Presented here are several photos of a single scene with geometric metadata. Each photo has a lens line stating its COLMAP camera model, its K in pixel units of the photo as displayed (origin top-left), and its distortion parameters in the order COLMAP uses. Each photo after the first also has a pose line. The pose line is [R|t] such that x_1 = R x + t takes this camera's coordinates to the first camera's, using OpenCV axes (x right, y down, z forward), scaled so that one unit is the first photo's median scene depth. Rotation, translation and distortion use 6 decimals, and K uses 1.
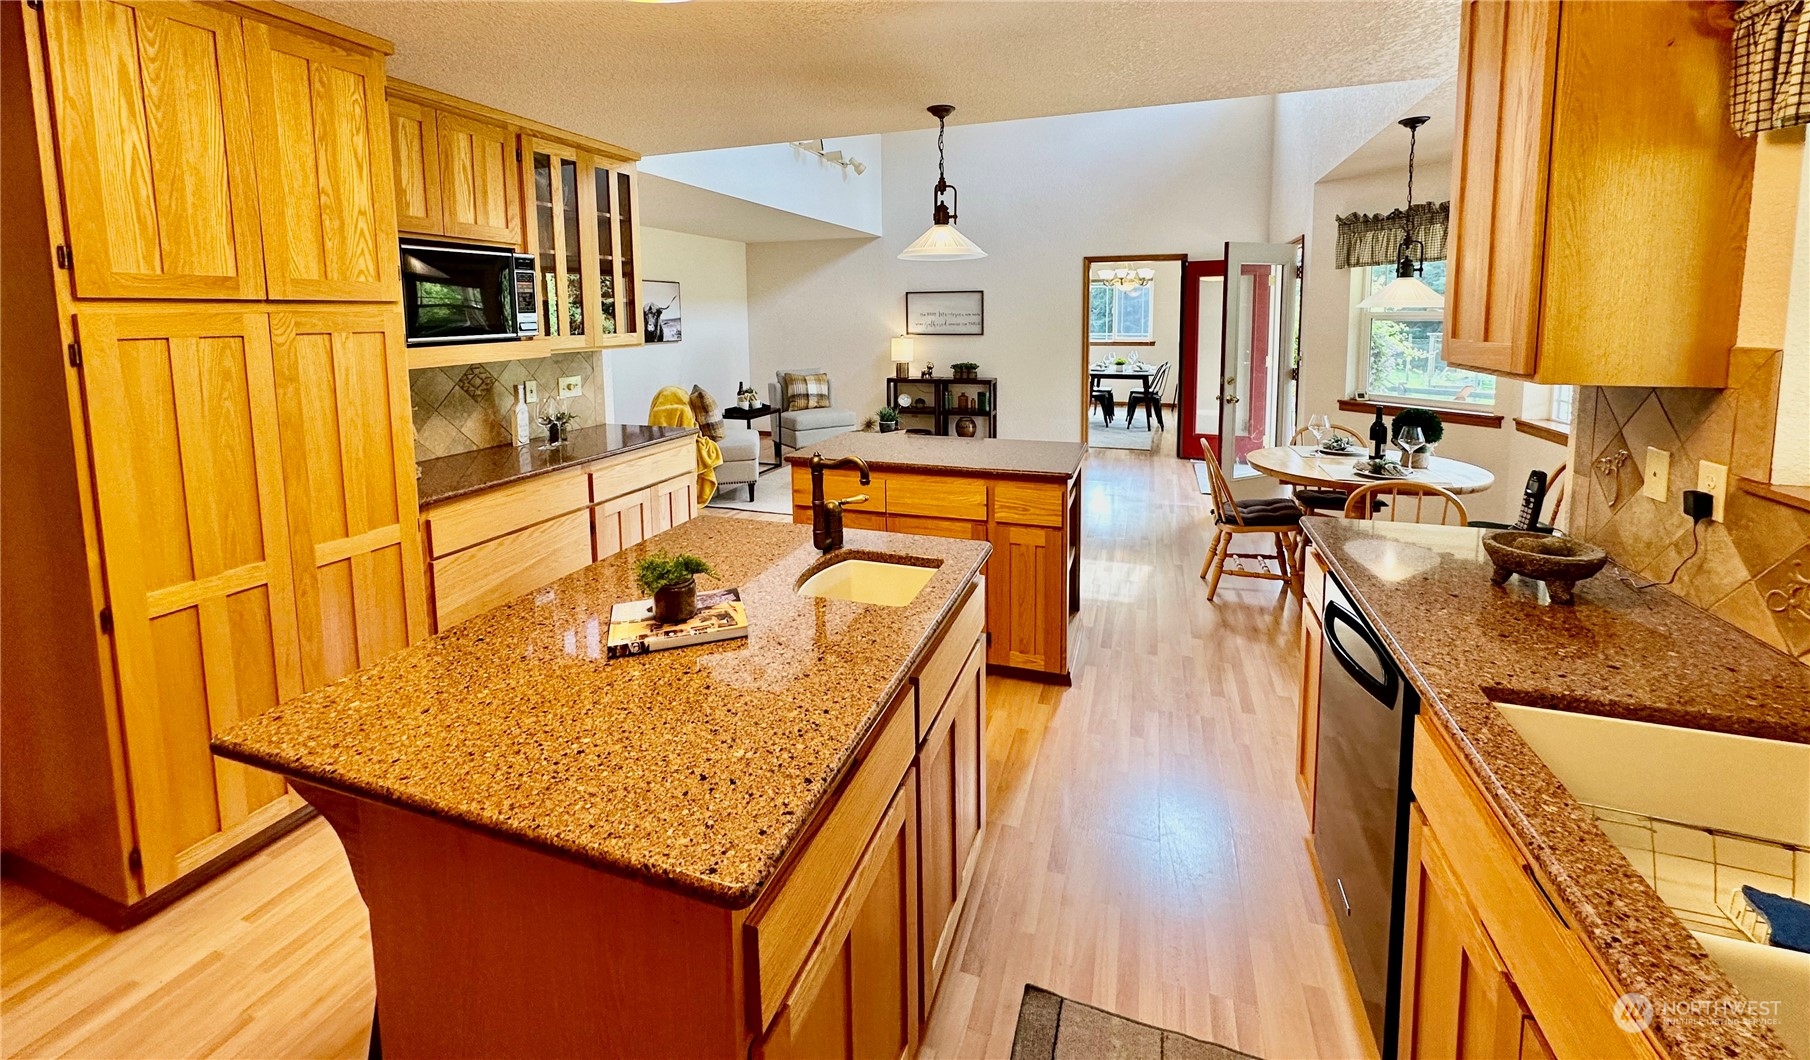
lens RADIAL K [[721.2, 0, 904.9], [0, 721.2, 379.8], [0, 0, 1]] dist [0.000372, 0.000074]
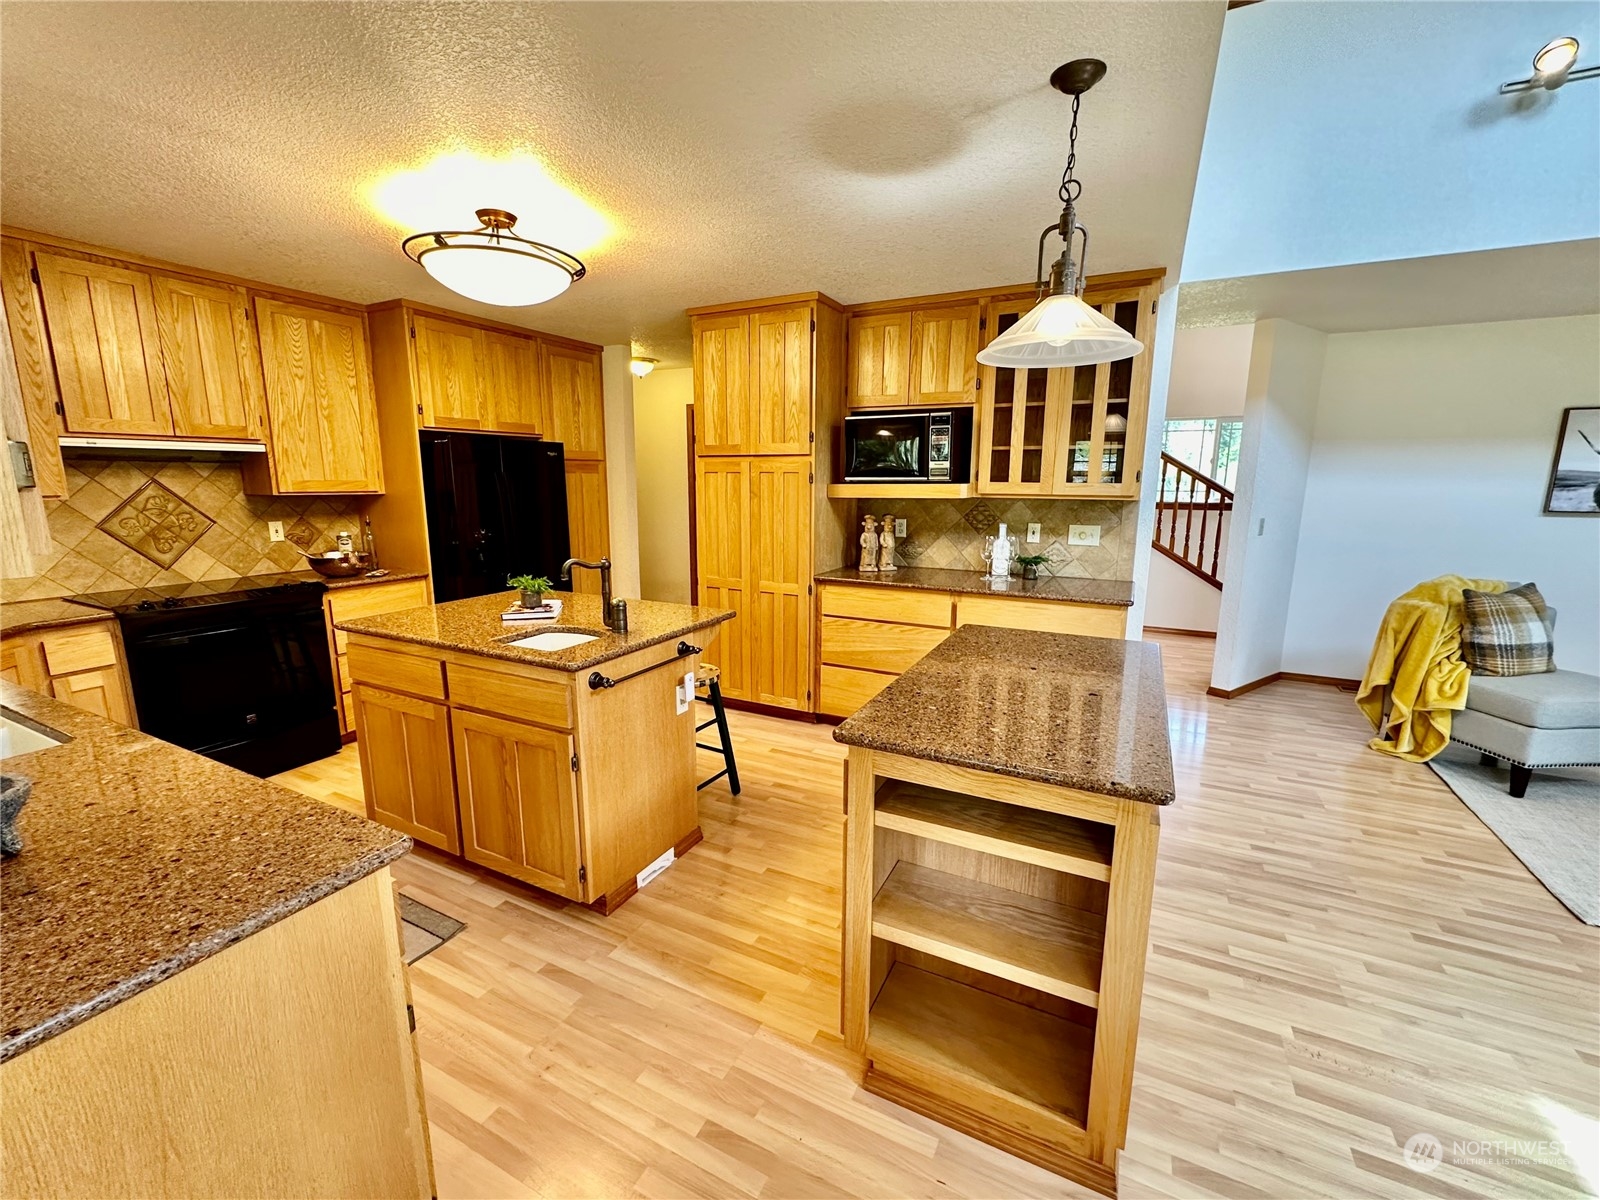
lens RADIAL K [[663.2, 0, 800.0], [0, 663.2, 600.0], [0, 0, 1]] dist [0.002311, 0.000038]
pose [[-0.137384, 0.193837, -0.971366, 0.281427], [-0.092906, 0.973820, 0.207467, -0.031691], [0.986151, 0.118749, -0.115779, 0.392226]]
